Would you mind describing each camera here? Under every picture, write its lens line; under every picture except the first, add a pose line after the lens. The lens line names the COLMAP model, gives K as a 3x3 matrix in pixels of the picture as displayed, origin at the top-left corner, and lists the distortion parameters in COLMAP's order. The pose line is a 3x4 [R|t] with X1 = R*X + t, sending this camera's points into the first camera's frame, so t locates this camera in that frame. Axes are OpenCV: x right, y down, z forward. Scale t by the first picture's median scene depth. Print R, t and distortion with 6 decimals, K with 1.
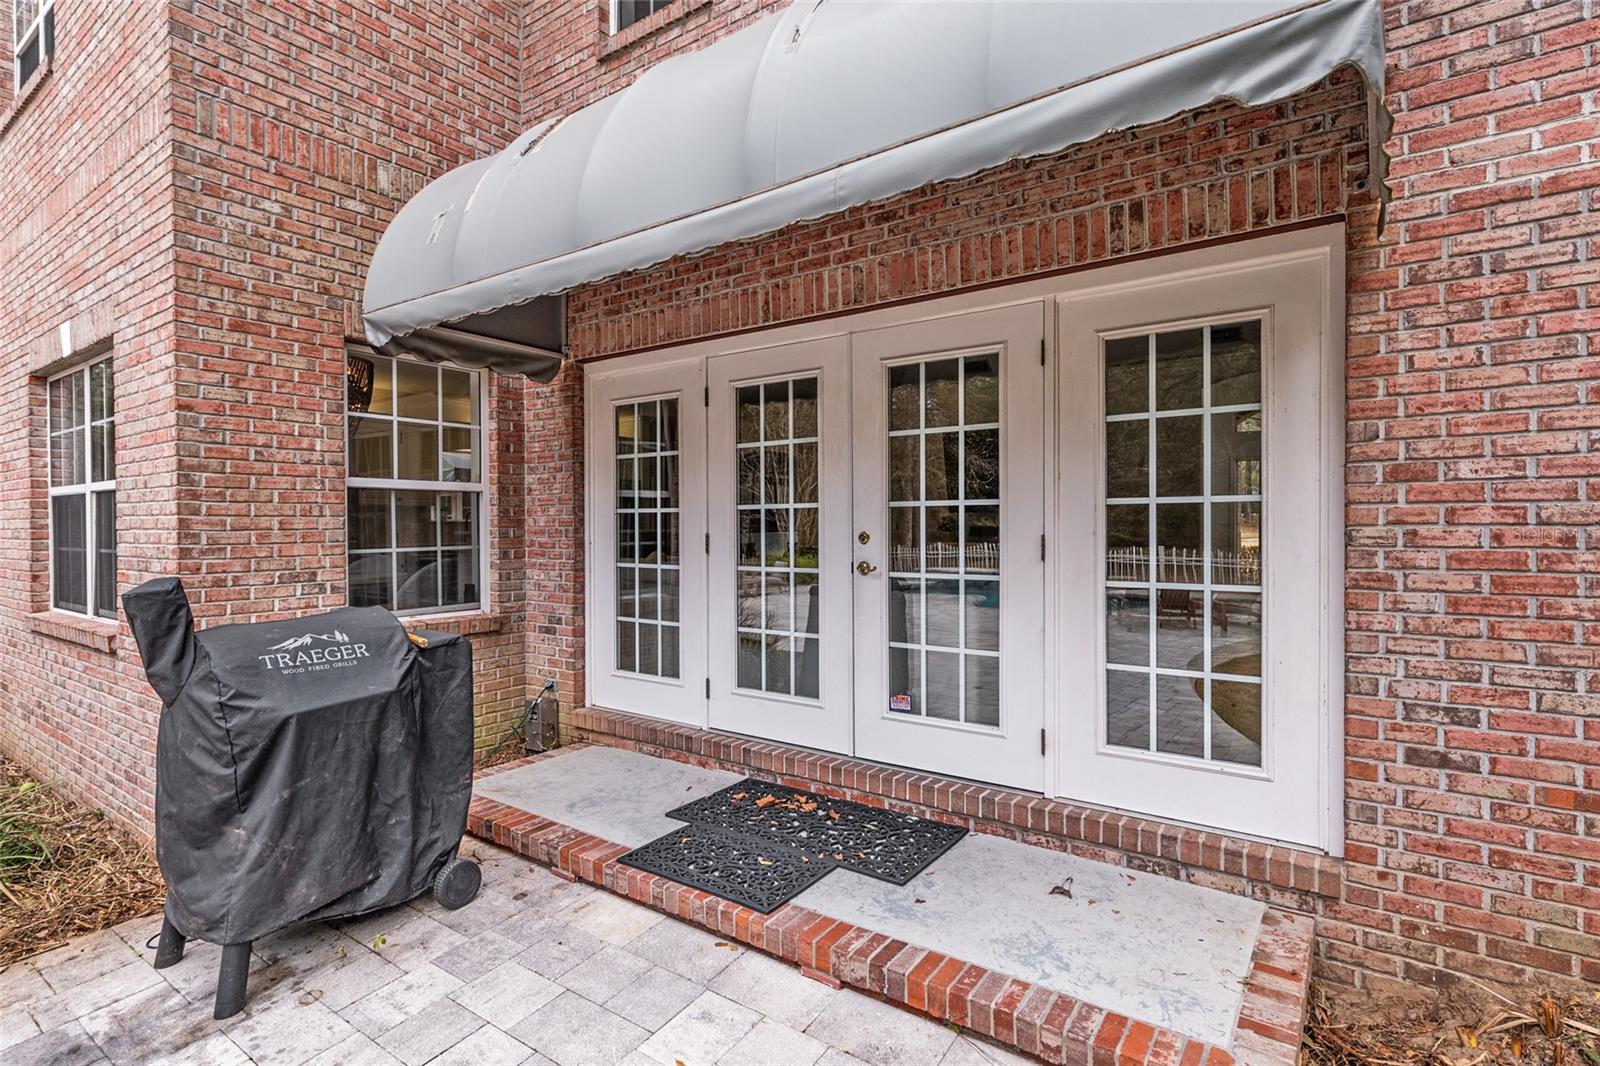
lens RADIAL K [[769.9, 0, 800.4], [0, 769.9, 531.8], [0, 0, 1]] dist [-0.003224, 0.000122]
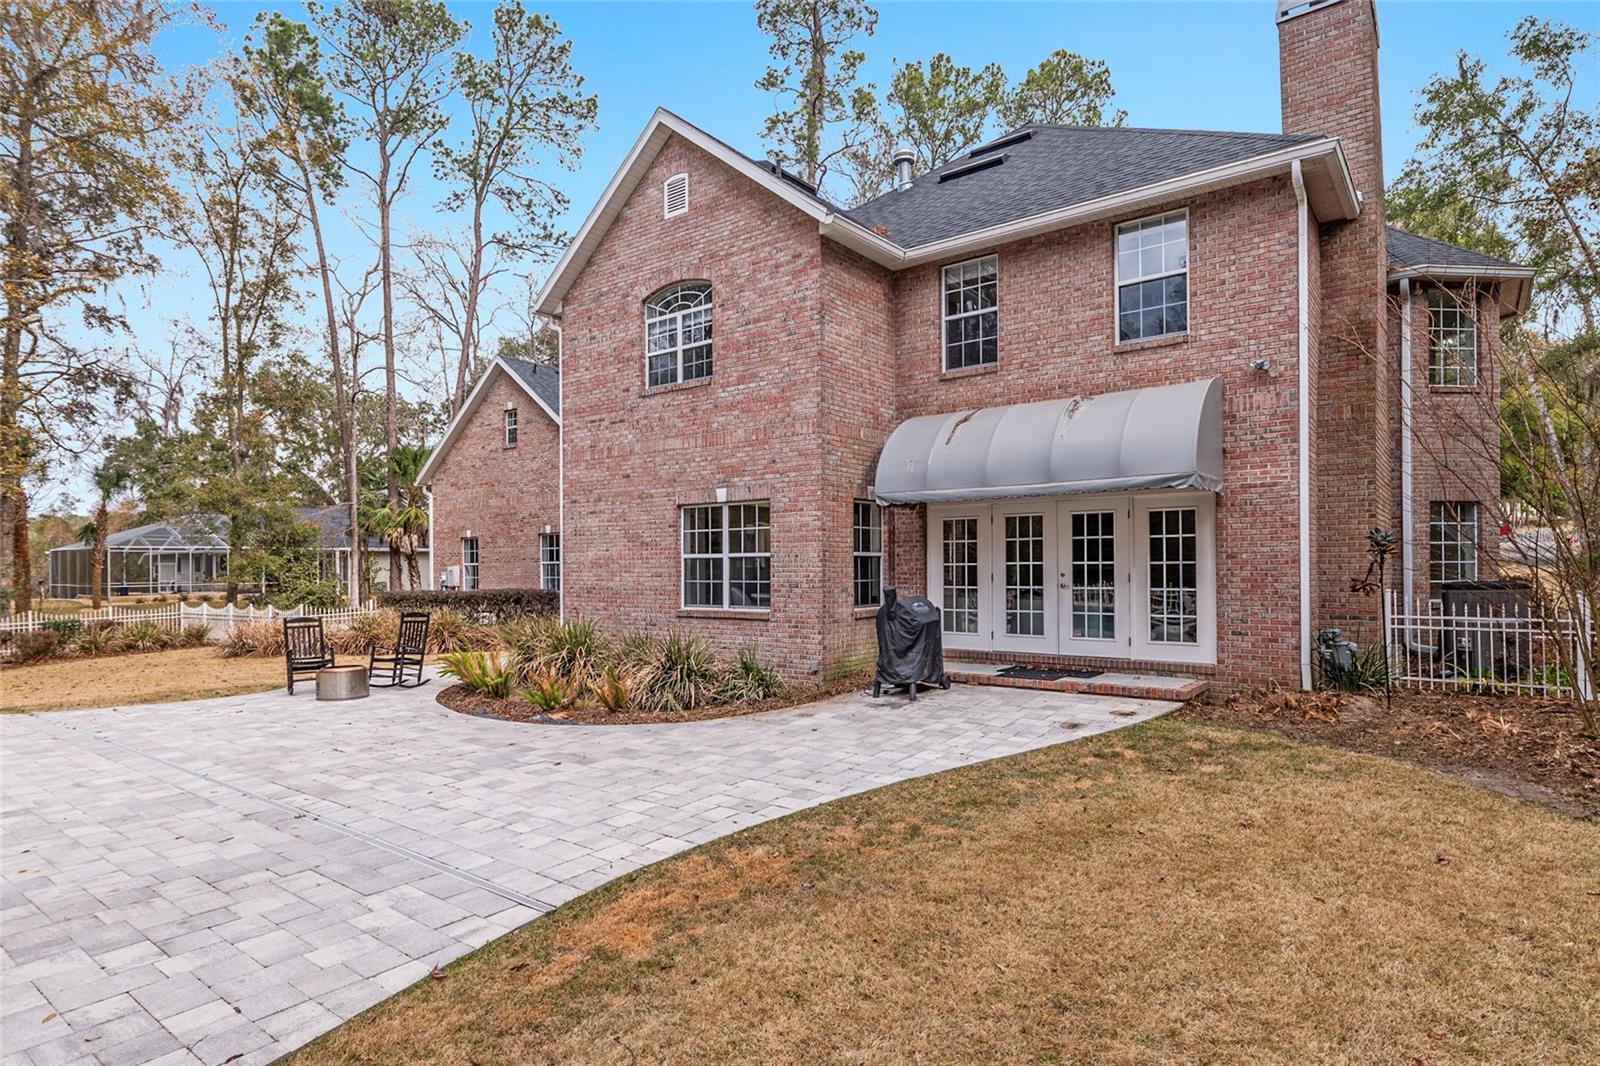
lens RADIAL K [[857.7, 0, 791.8], [0, 857.7, 565.3], [0, 0, 1]] dist [0.001922, 0.000224]
pose [[0.998826, -0.004385, -0.048251, -0.987649], [0.003940, 0.999949, -0.009326, -0.002947], [0.048289, 0.009125, 0.998792, -2.838919]]
